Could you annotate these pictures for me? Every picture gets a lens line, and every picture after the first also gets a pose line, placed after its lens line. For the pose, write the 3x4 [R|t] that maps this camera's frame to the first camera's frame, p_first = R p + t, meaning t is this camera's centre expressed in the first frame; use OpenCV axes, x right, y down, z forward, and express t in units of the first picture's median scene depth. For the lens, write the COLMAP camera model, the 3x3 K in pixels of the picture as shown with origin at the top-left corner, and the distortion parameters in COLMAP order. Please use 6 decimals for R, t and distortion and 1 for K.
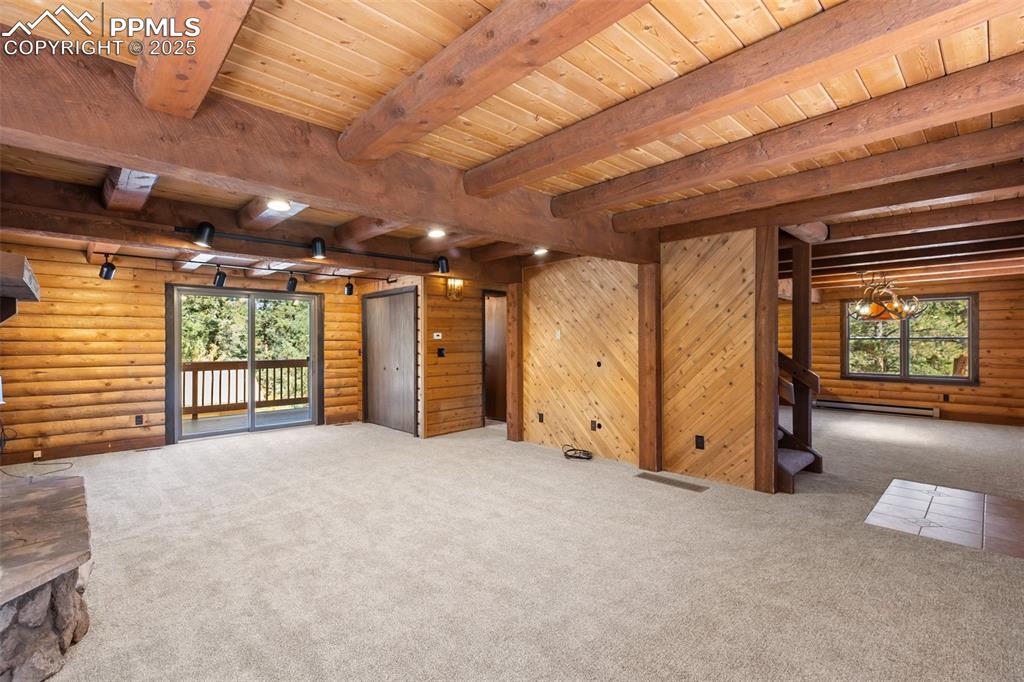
lens RADIAL K [[467.0, 0, 516.2], [0, 467.0, 340.6], [0, 0, 1]] dist [0.019008, 0.000547]
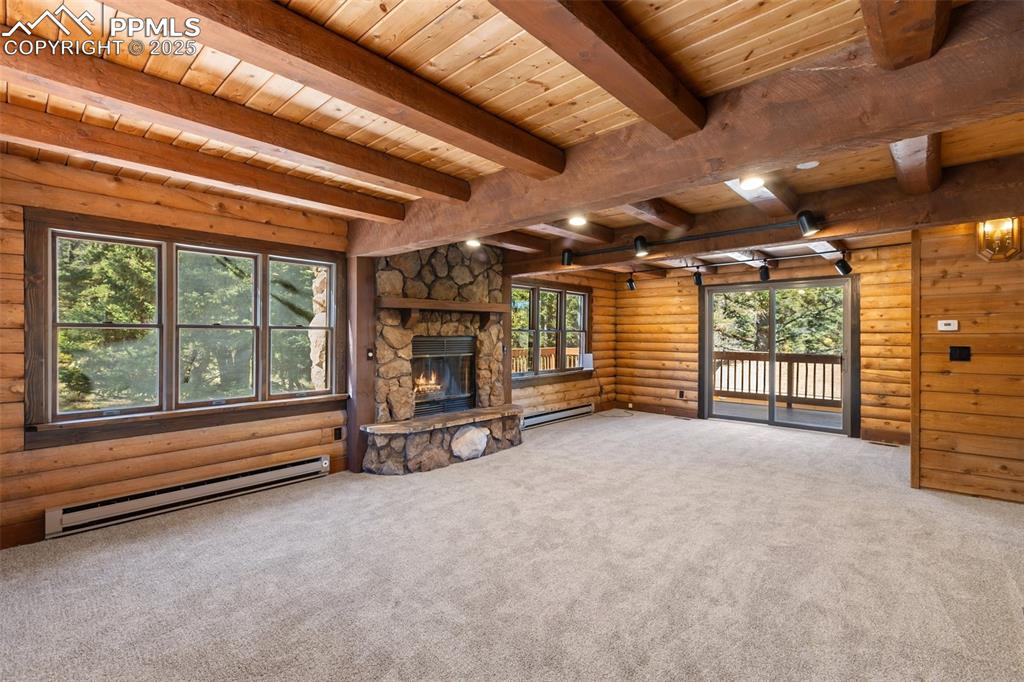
lens RADIAL K [[467.0, 0, 515.9], [0, 467.0, 336.5], [0, 0, 1]] dist [0.019008, 0.000547]
pose [[0.075732, 0.008466, -0.997092, 0.453223], [-0.001199, 0.999964, 0.008400, 0.000244], [0.997127, 0.000559, 0.075740, 0.469976]]
